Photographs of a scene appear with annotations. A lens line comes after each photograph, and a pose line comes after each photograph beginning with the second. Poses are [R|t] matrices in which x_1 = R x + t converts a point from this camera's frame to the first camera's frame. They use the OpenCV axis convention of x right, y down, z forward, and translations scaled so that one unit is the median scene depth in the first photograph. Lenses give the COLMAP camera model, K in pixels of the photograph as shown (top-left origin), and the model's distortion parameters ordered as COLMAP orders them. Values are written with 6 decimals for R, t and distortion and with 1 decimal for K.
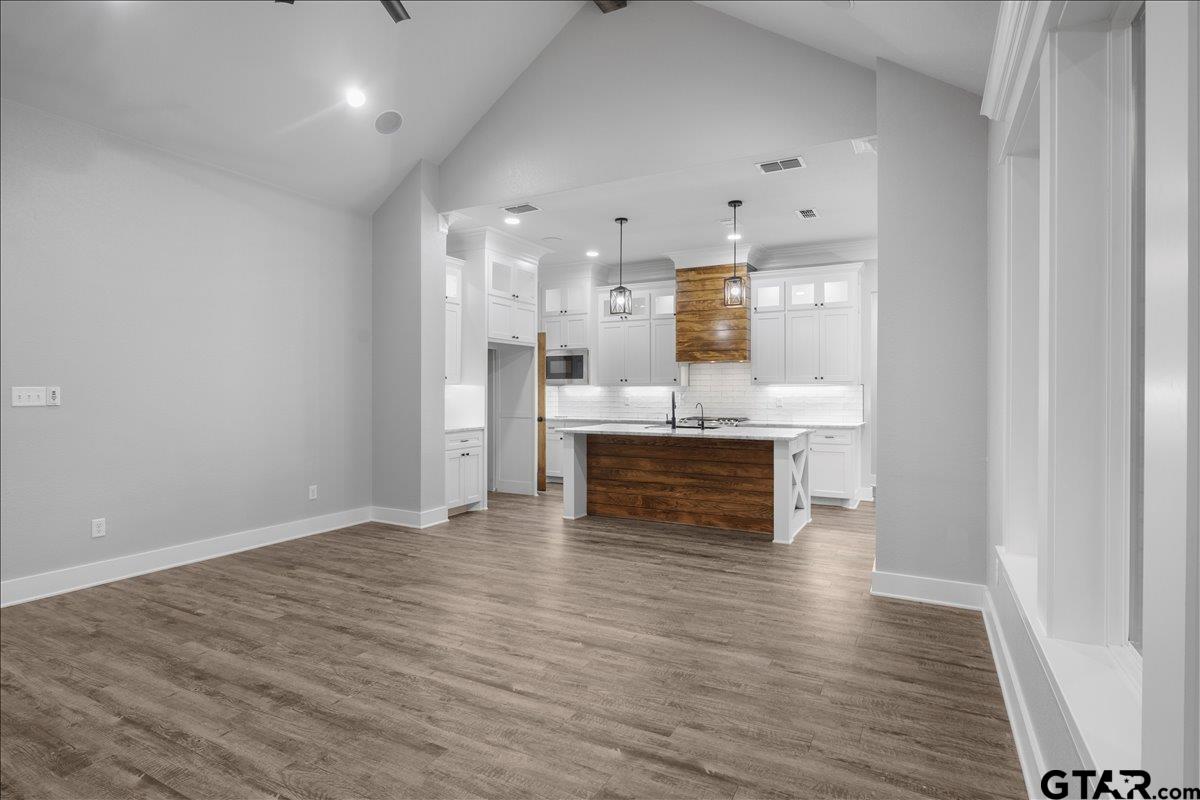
lens RADIAL K [[607.9, 0, 595.3], [0, 607.9, 388.9], [0, 0, 1]] dist [-0.005538, -0.000334]
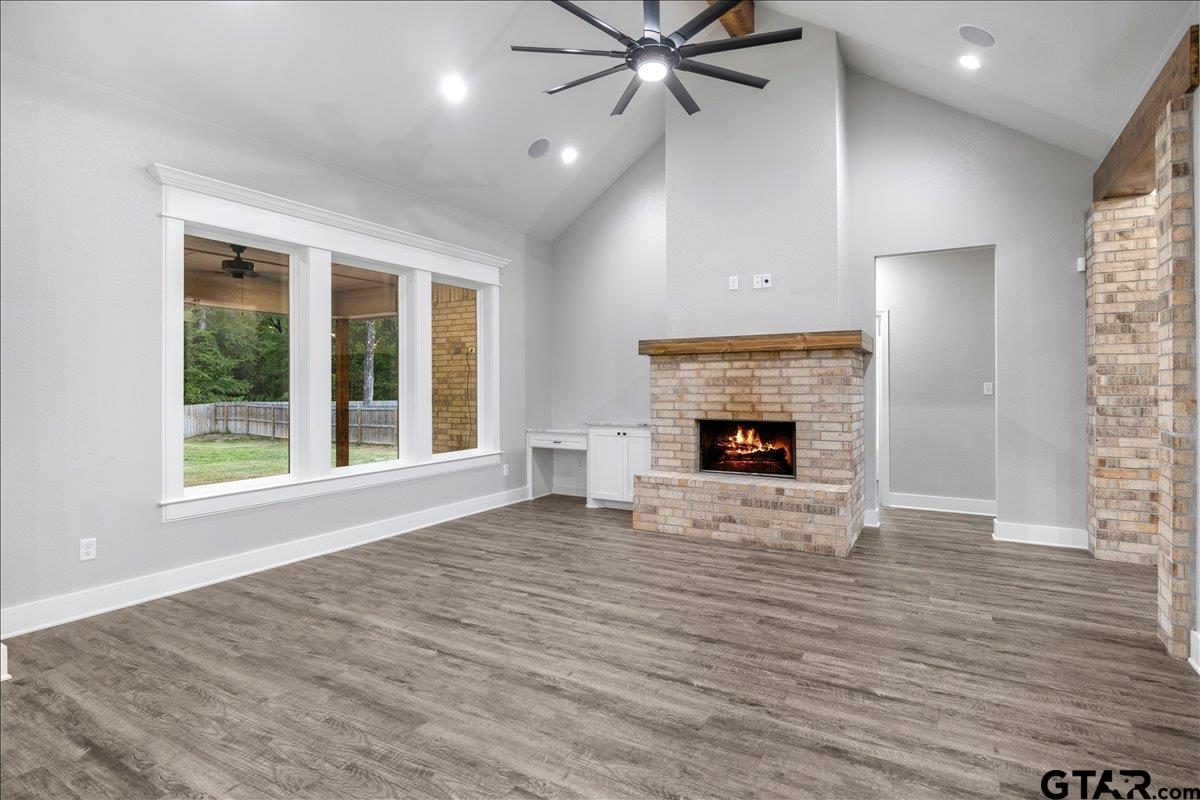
lens RADIAL K [[607.1, 0, 600.8], [0, 607.1, 380.7], [0, 0, 1]] dist [-0.008583, 0.000200]
pose [[-0.999435, 0.000278, 0.033601, -0.257955], [-0.000038, 0.999956, -0.009416, 0.004942], [-0.033602, -0.009412, -0.999391, 1.752196]]
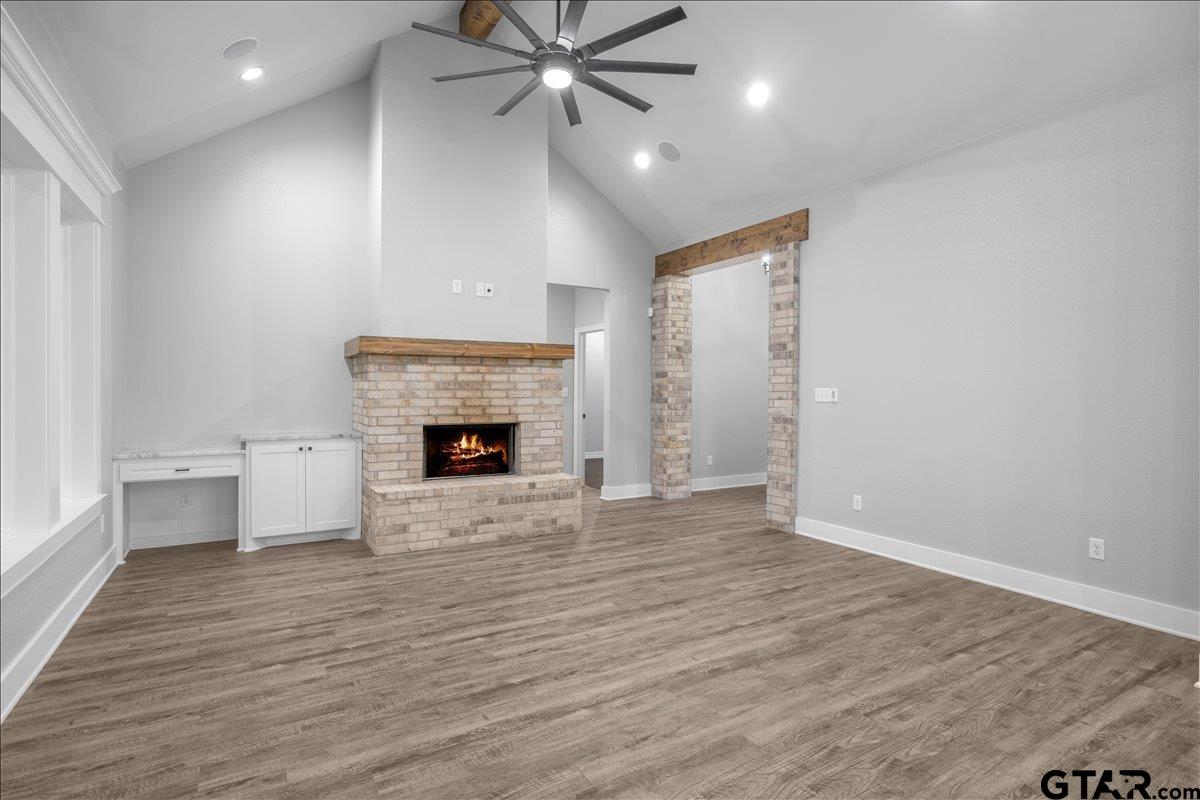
lens RADIAL K [[598.5, 0, 599.2], [0, 598.5, 394.0], [0, 0, 1]] dist [-0.008680, -0.000170]
pose [[-0.520054, 0.001714, -0.854132, 0.540777], [-0.004935, 0.999975, 0.005012, 0.004830], [0.854119, 0.006821, -0.520033, 1.308955]]
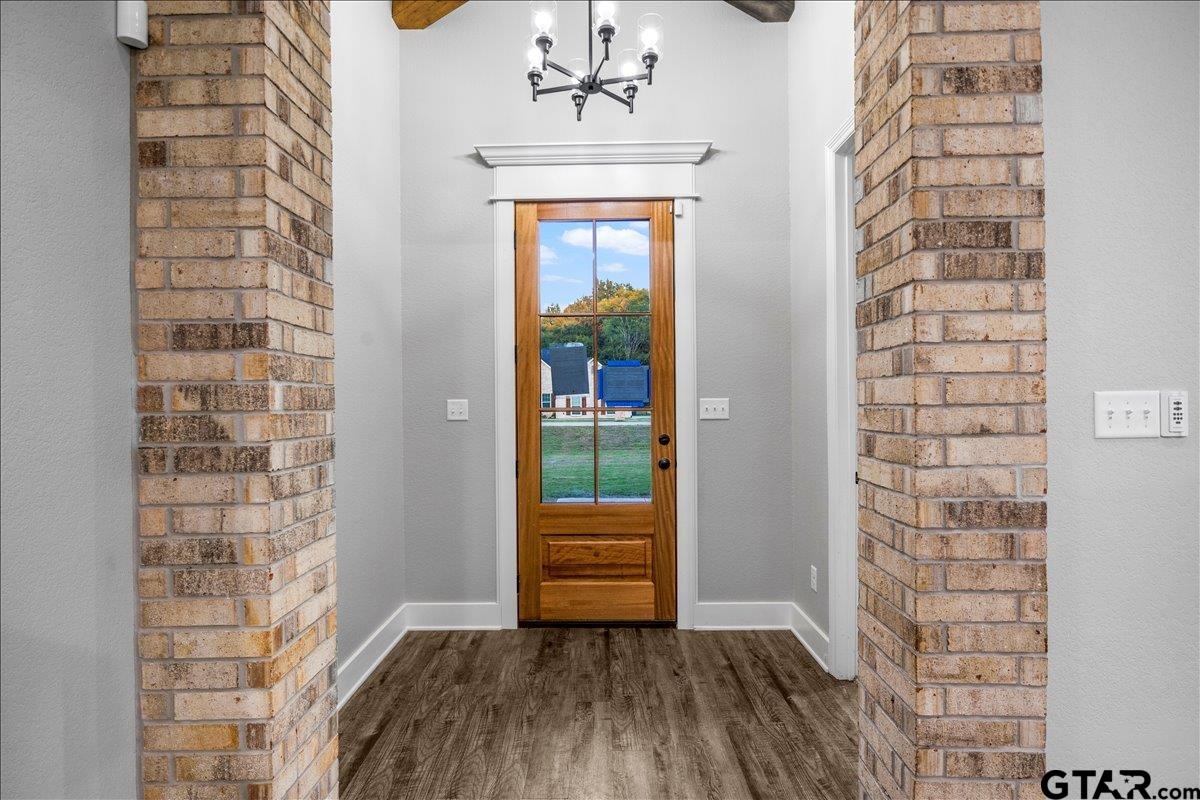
lens RADIAL K [[607.9, 0, 595.3], [0, 607.9, 388.9], [0, 0, 1]] dist [-0.005538, -0.000334]
pose [[0.463166, -0.006764, -0.886246, -0.755402], [0.013684, 0.999906, -0.000480, -0.010180], [0.886166, -0.011905, 0.463215, 0.500229]]
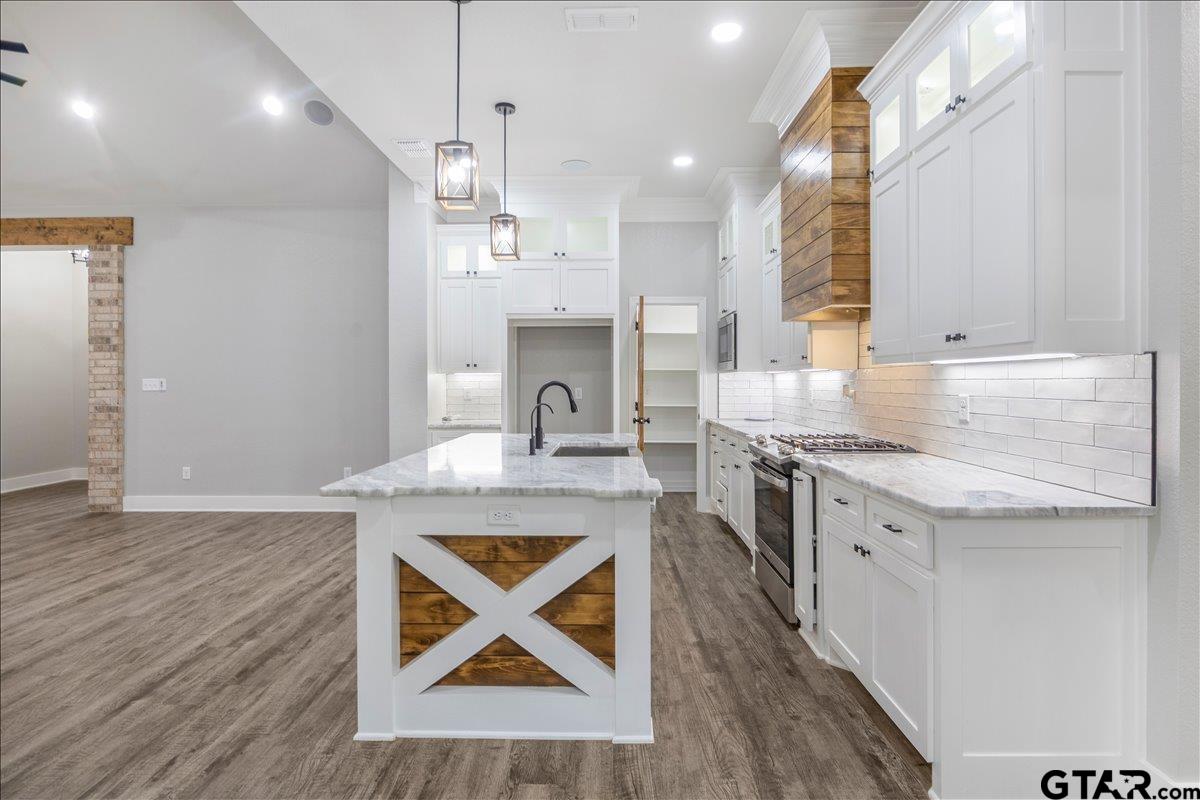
lens RADIAL K [[613.8, 0, 598.3], [0, 613.8, 380.7], [0, 0, 1]] dist [-0.004696, -0.001284]
pose [[0.466644, -0.001329, -0.884444, 1.090780], [0.005680, 0.999983, 0.001494, 0.005179], [0.884427, -0.005721, 0.466644, 1.324099]]
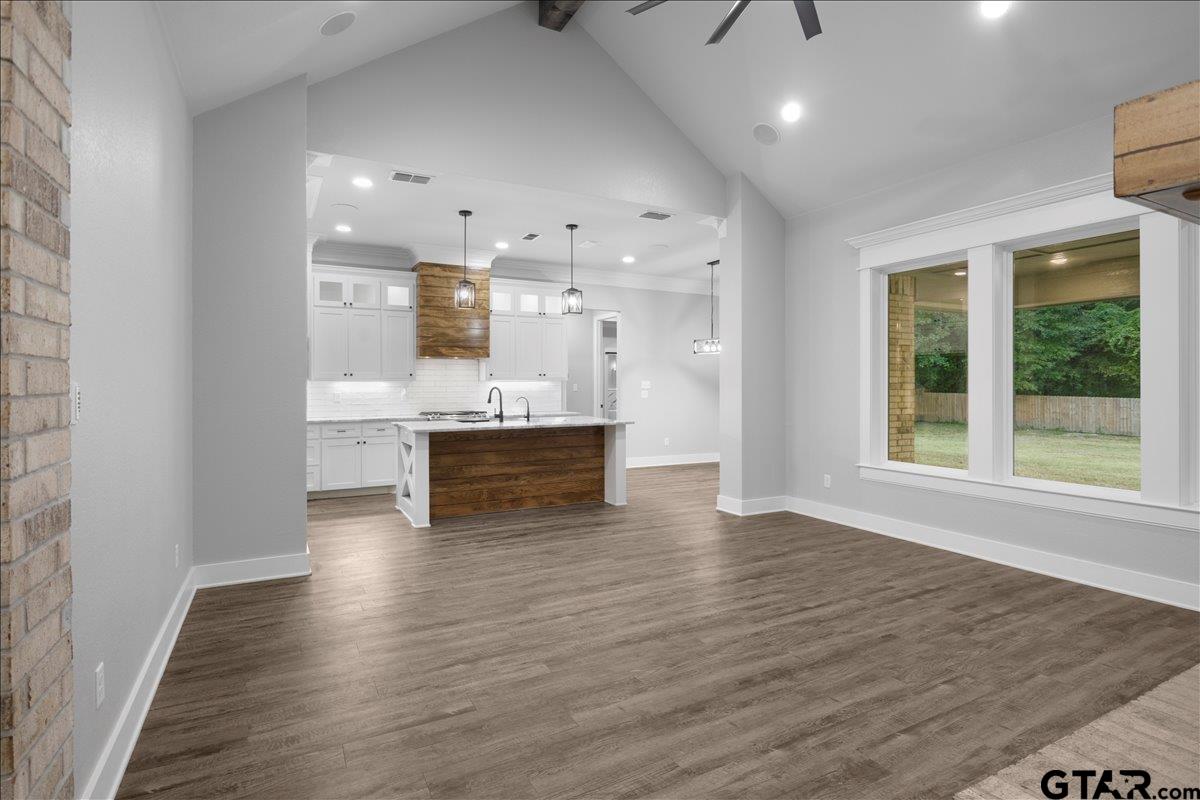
lens RADIAL K [[607.9, 0, 595.3], [0, 607.9, 388.9], [0, 0, 1]] dist [-0.005538, -0.000334]
pose [[0.554414, -0.008418, 0.832199, -1.100962], [0.001011, 0.999955, 0.009442, -0.003041], [-0.832241, -0.004393, 0.554397, 0.472214]]
